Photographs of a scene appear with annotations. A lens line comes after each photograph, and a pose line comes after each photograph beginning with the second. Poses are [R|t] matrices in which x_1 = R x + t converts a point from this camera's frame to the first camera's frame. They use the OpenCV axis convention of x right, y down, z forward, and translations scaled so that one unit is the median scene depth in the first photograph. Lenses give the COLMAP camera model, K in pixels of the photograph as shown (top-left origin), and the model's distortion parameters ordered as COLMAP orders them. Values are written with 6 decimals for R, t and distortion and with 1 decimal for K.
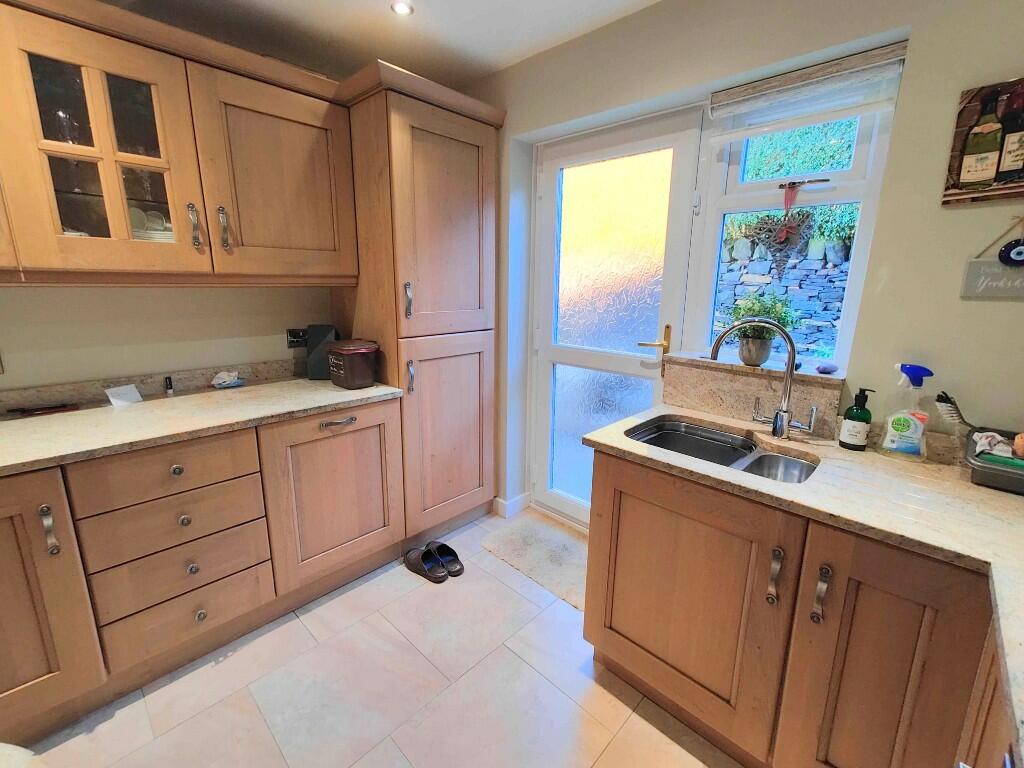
lens RADIAL K [[448.0, 0, 511.3], [0, 448.0, 378.5], [0, 0, 1]] dist [0.004148, 0.000407]
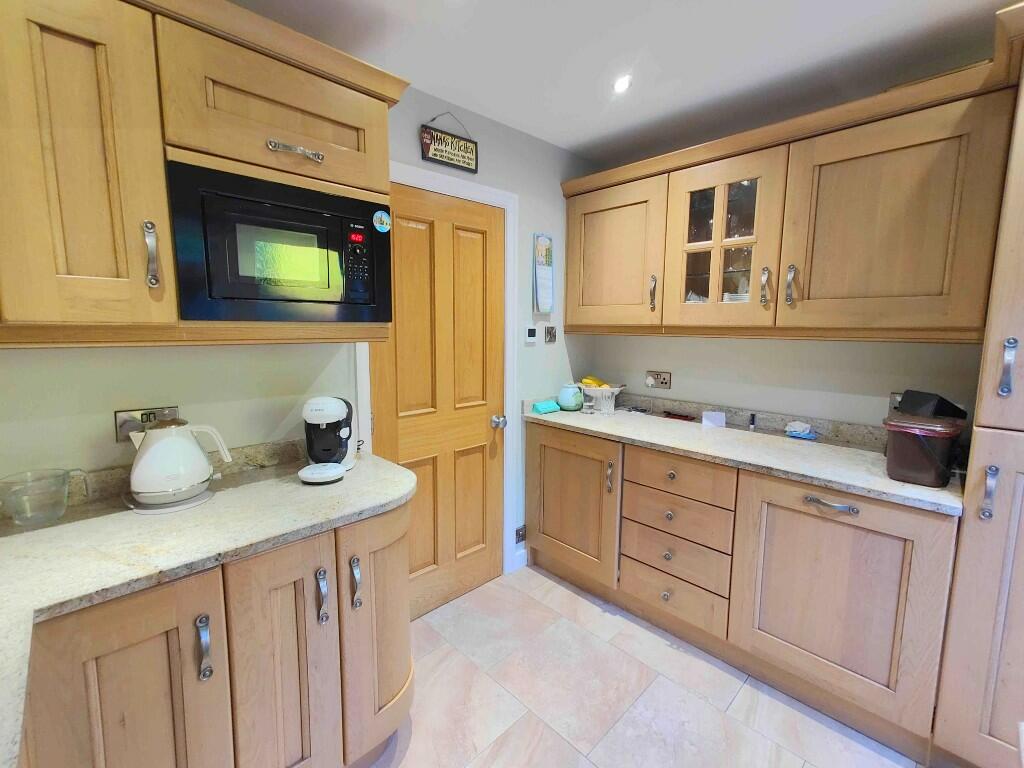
lens RADIAL K [[448.0, 0, 511.3], [0, 448.0, 378.5], [0, 0, 1]] dist [0.004148, 0.000407]
pose [[-0.037245, 0.105518, -0.993720, 0.467640], [-0.223102, 0.968432, 0.111195, -0.094235], [0.974083, 0.225843, -0.012528, 0.434244]]
